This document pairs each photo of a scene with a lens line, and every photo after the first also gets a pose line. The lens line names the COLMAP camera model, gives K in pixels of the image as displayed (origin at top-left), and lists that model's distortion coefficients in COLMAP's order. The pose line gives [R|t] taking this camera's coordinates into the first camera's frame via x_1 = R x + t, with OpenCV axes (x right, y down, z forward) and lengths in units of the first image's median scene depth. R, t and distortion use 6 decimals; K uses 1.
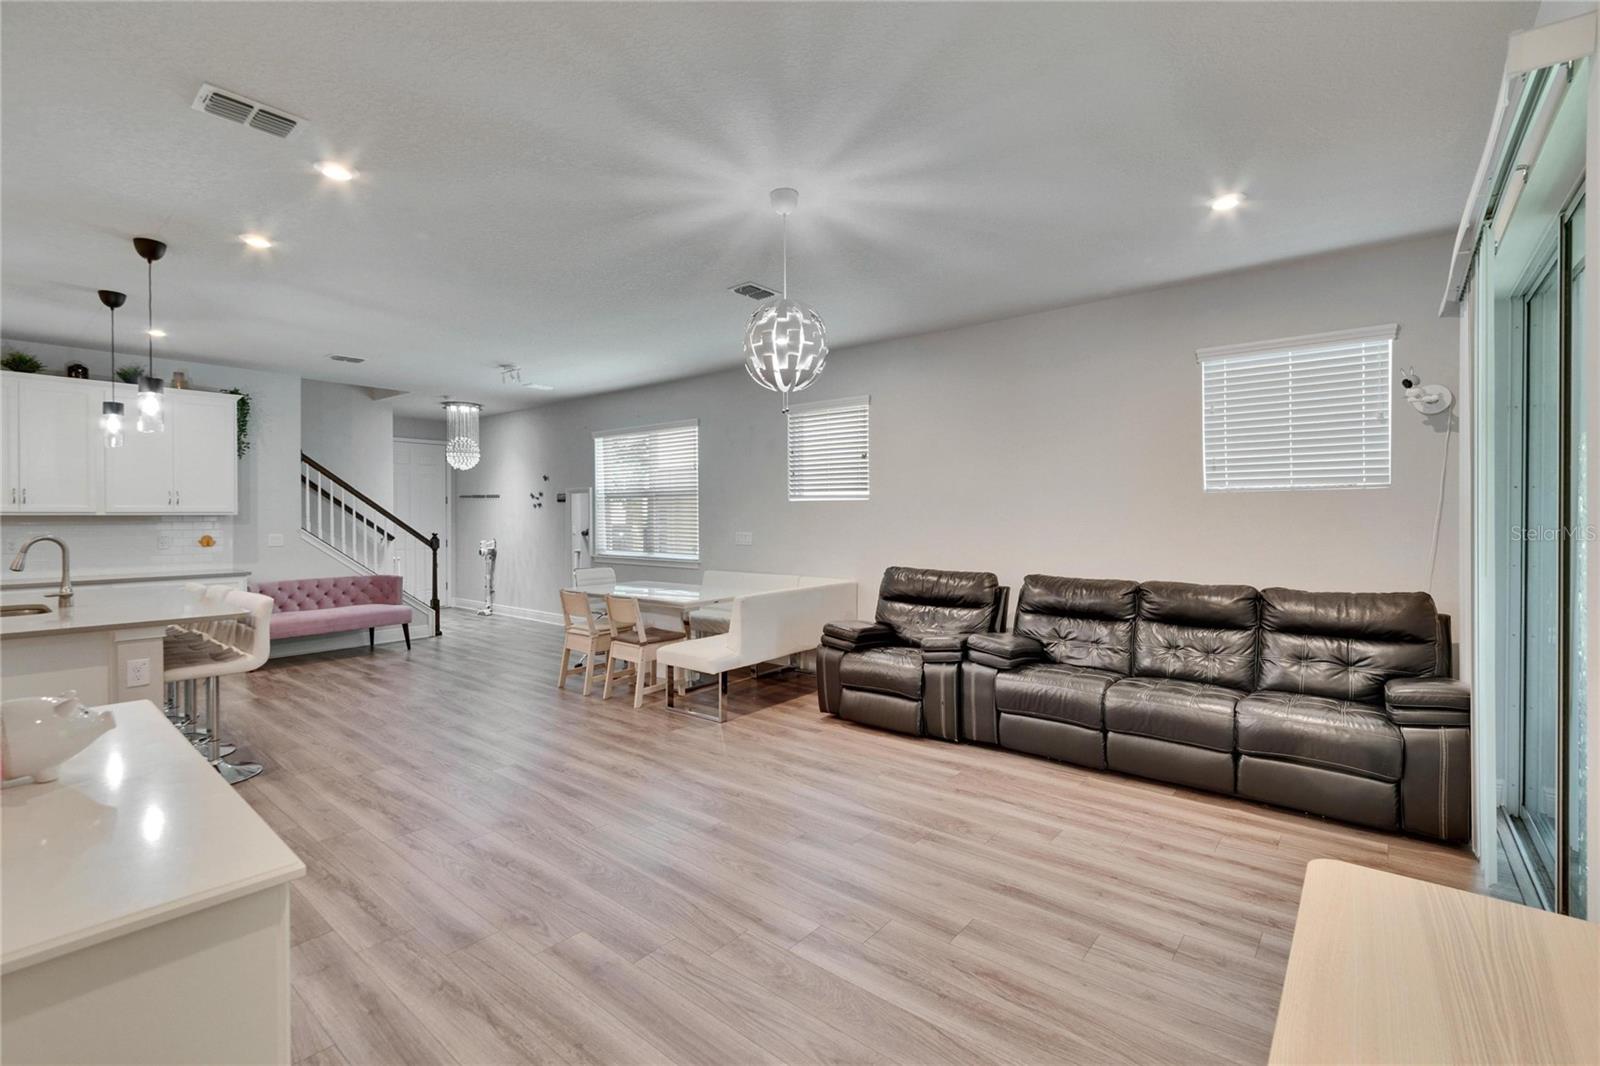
lens RADIAL K [[713.2, 0, 794.0], [0, 713.2, 513.8], [0, 0, 1]] dist [-0.005079, -0.001184]
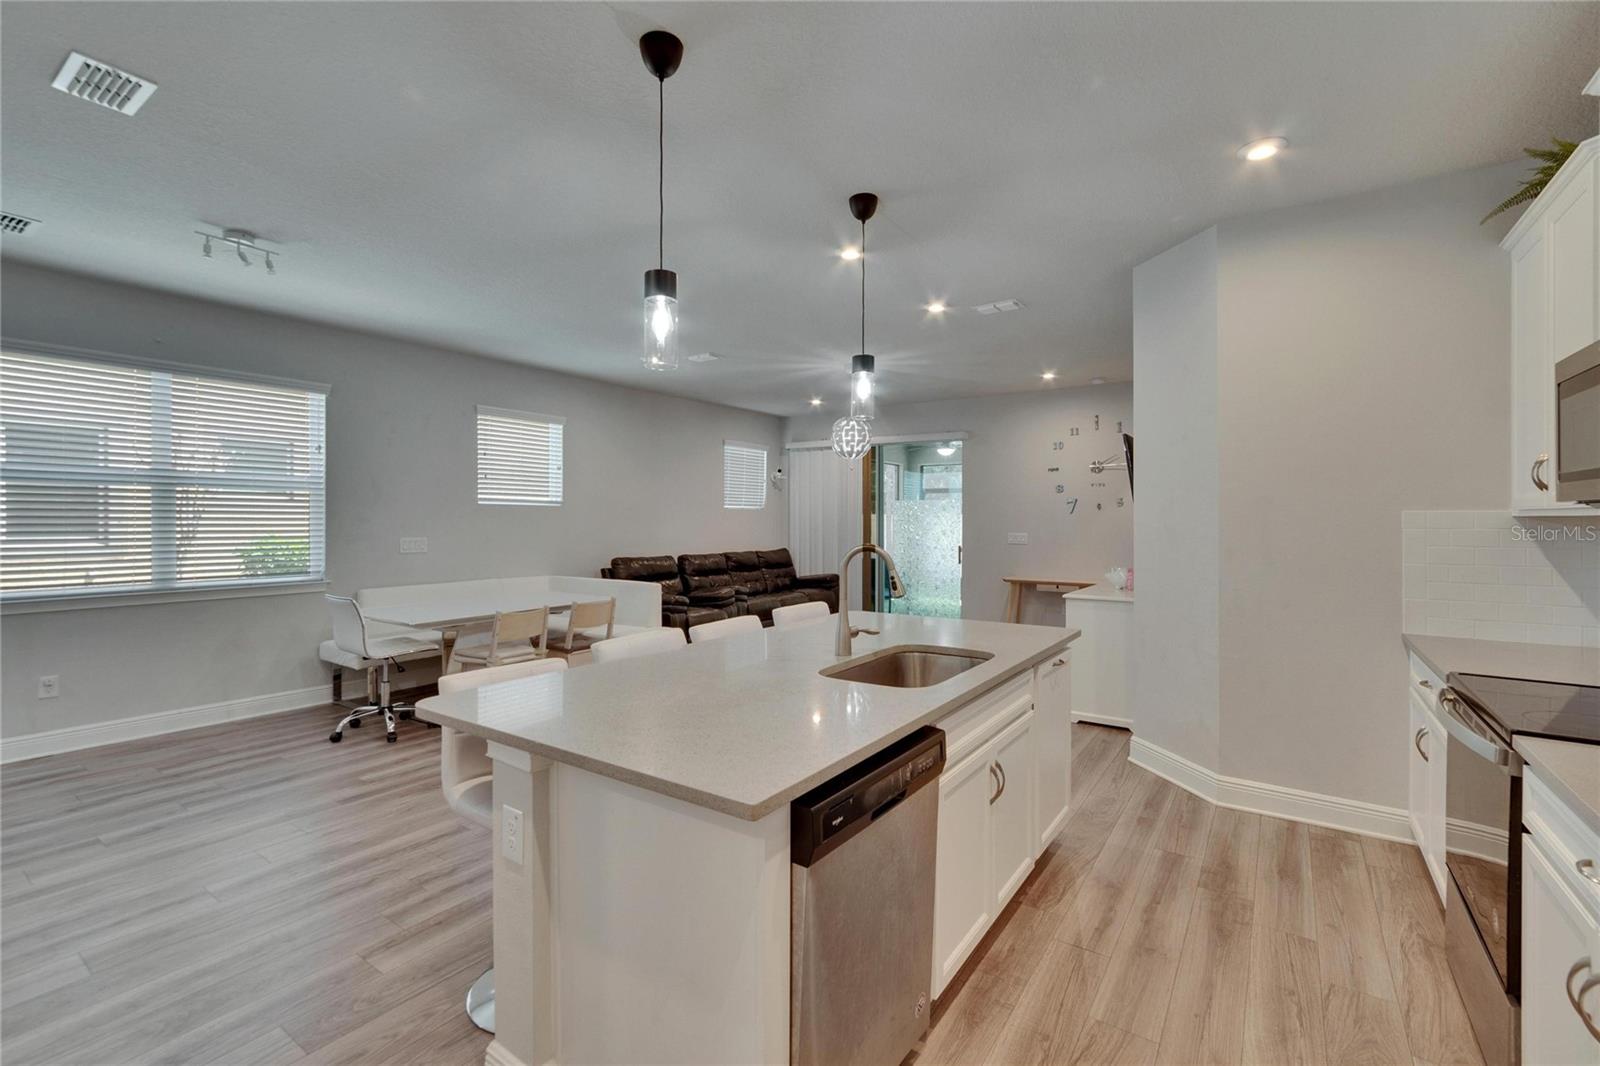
lens RADIAL K [[701.8, 0, 795.9], [0, 701.8, 520.8], [0, 0, 1]] dist [-0.003303, 0.000437]
pose [[-0.089219, 0.002442, 0.996009, -1.598836], [-0.003491, 0.999990, -0.002764, 0.010188], [-0.996006, -0.003723, -0.089210, 1.055761]]
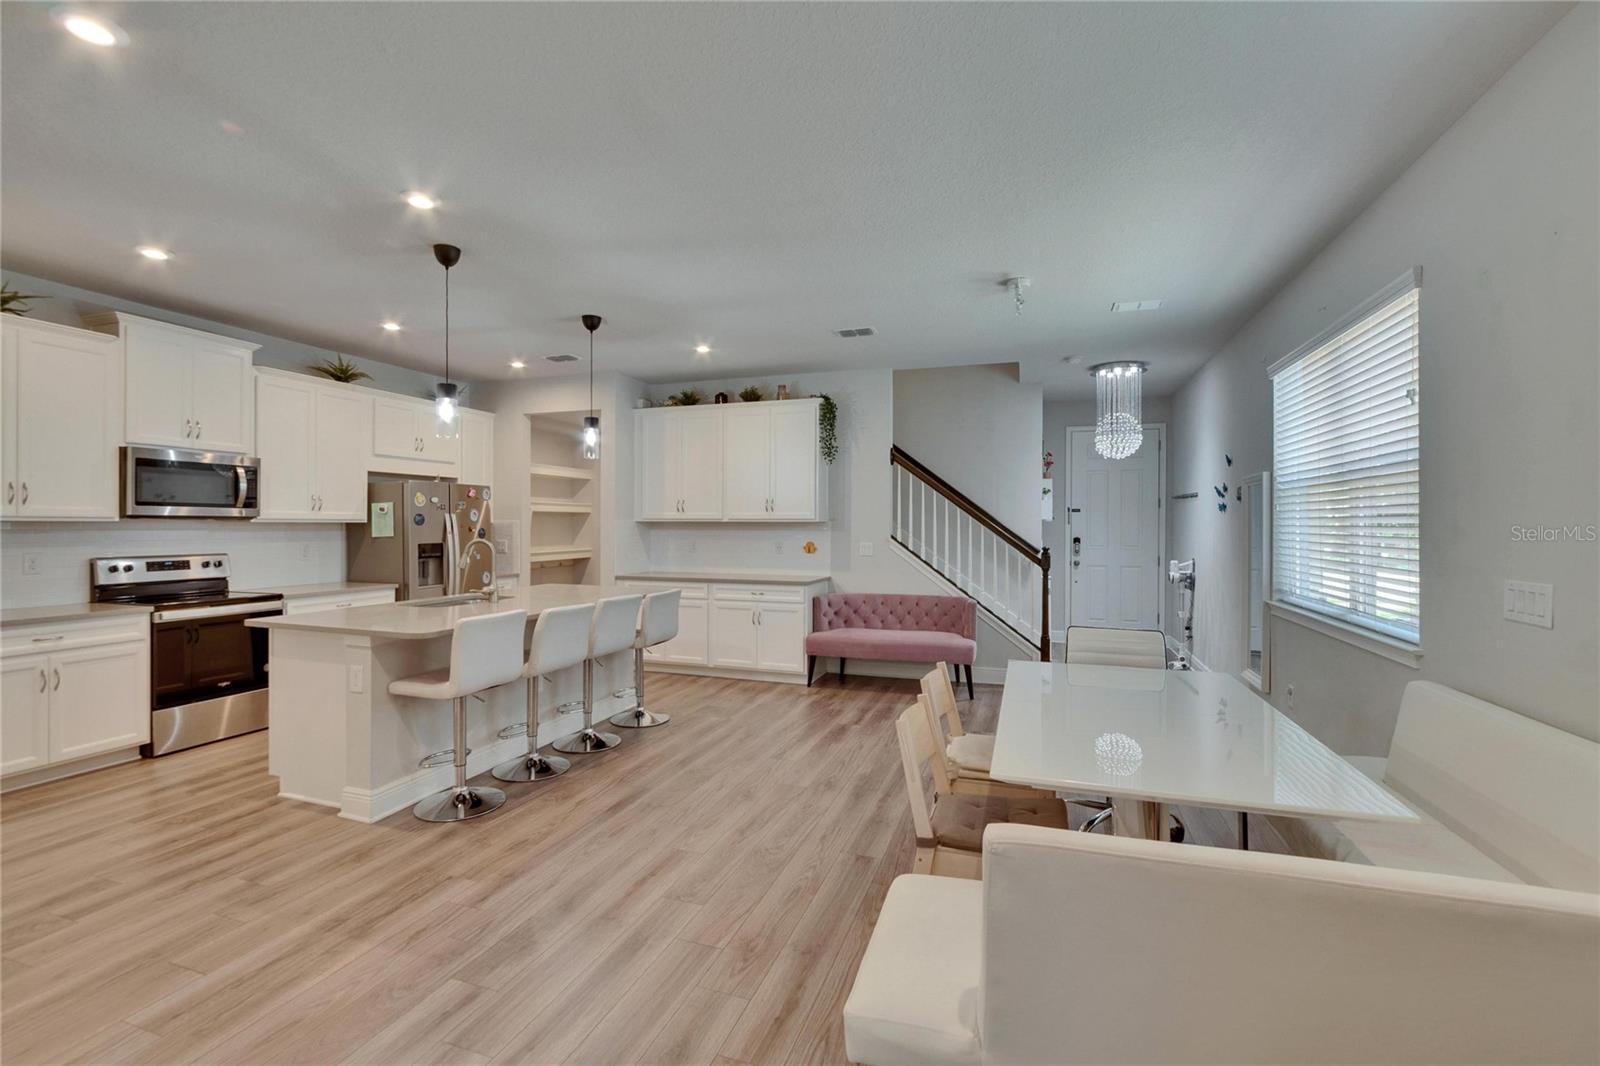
lens RADIAL K [[701.8, 0, 791.0], [0, 701.8, 528.3], [0, 0, 1]] dist [-0.003303, 0.000437]
pose [[0.345730, 0.012078, -0.938256, 0.173219], [-0.002720, 0.999926, 0.011869, -0.001074], [0.938330, -0.001552, 0.345737, 1.015809]]
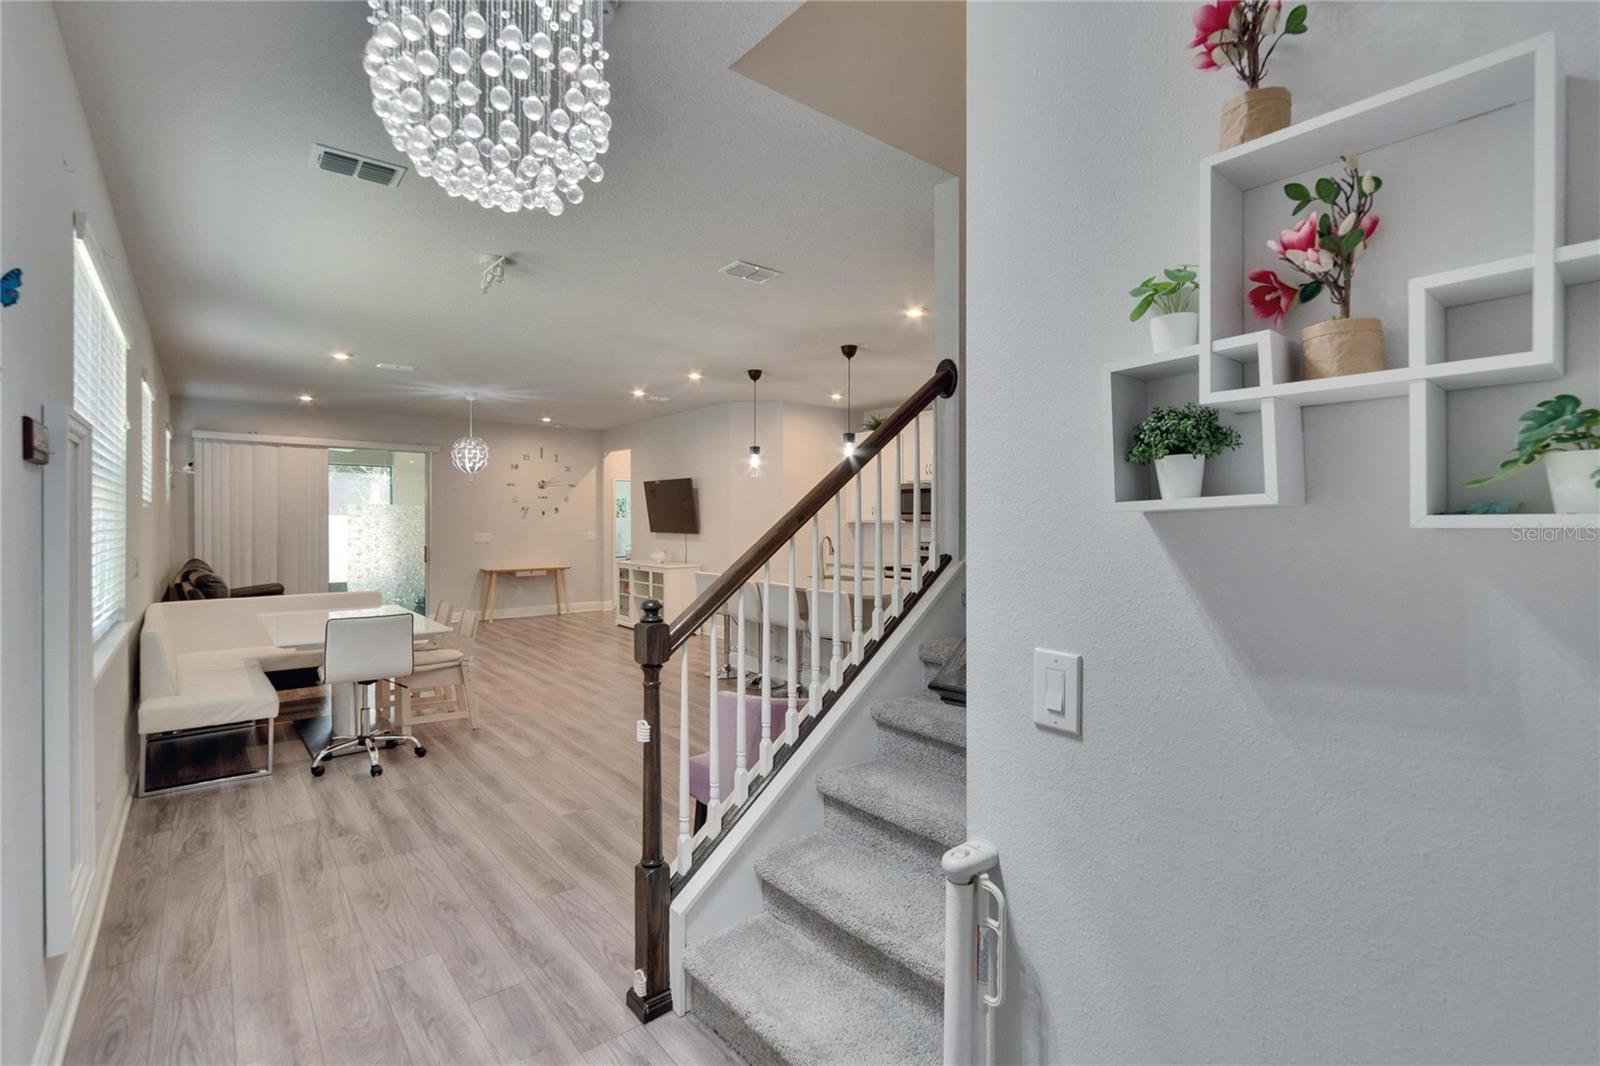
lens RADIAL K [[713.2, 0, 791.2], [0, 713.2, 521.3], [0, 0, 1]] dist [-0.005079, -0.001184]
pose [[-0.982337, 0.004052, 0.187075, -1.213892], [0.004058, 0.999992, -0.000352, -0.001074], [-0.187075, 0.000413, -0.982345, 2.509546]]
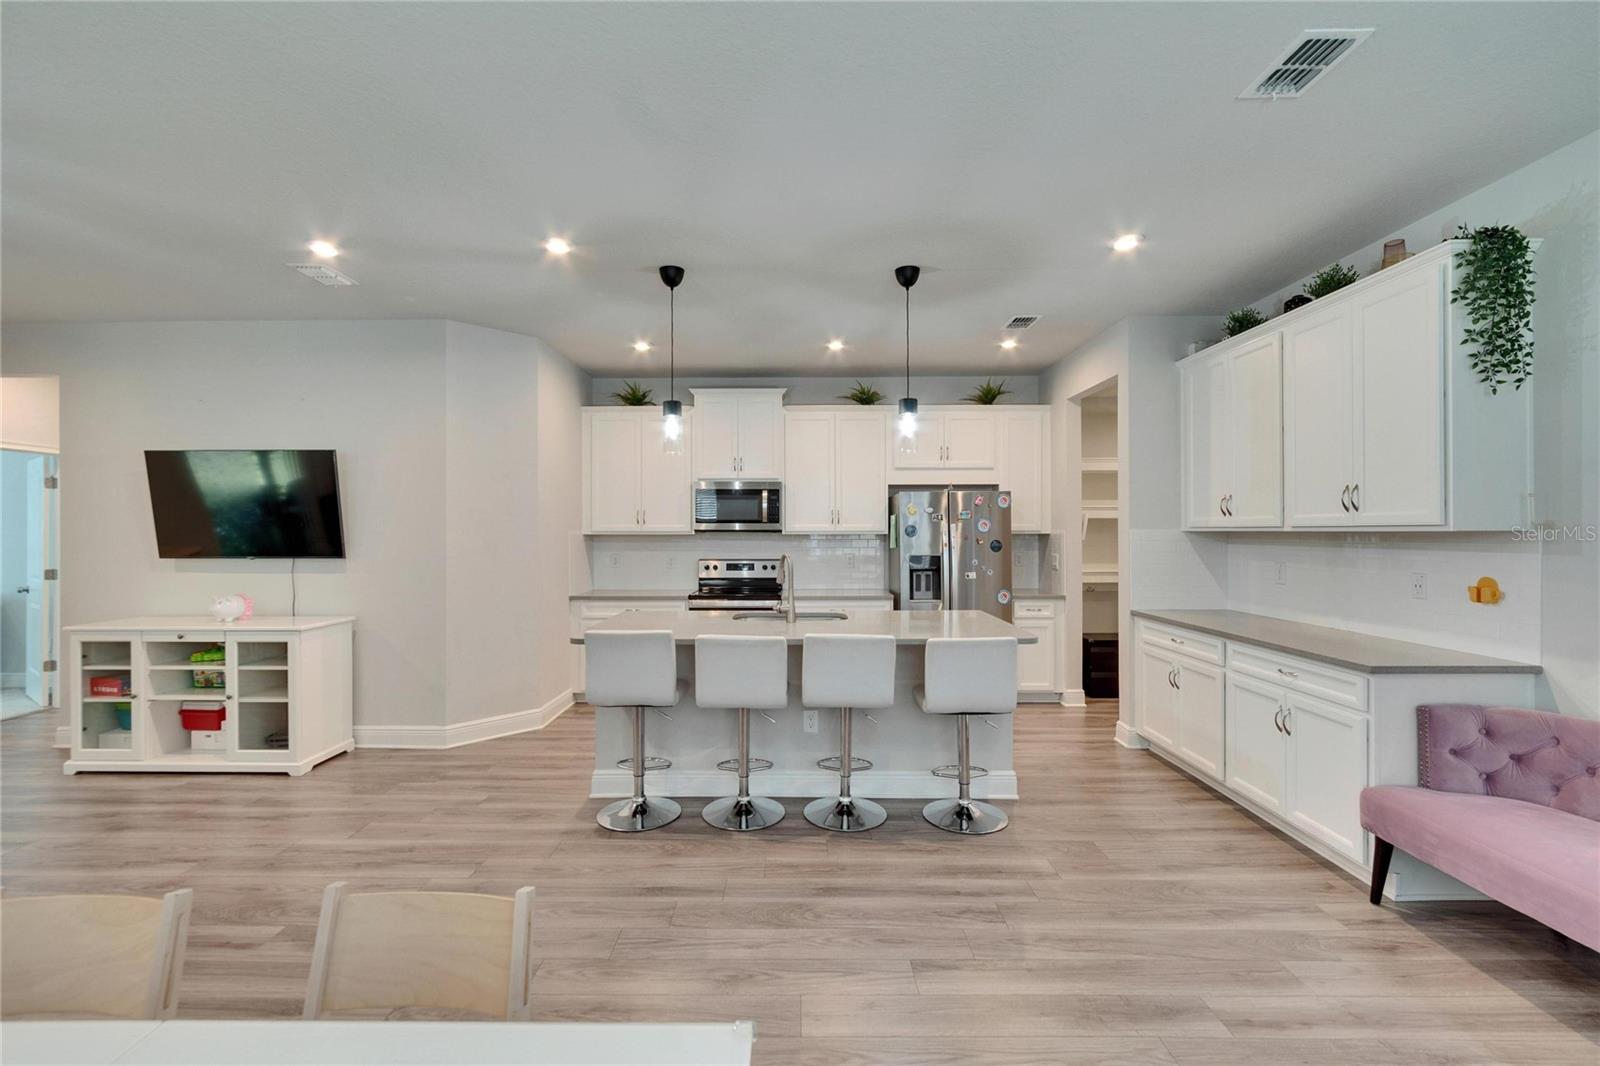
lens RADIAL K [[701.8, 0, 792.3], [0, 701.8, 527.9], [0, 0, 1]] dist [-0.003303, 0.000437]
pose [[-0.774206, 0.003910, -0.632922, -0.362995], [0.008213, 0.999959, -0.003869, -0.002565], [0.632881, -0.008193, -0.774206, 1.725945]]
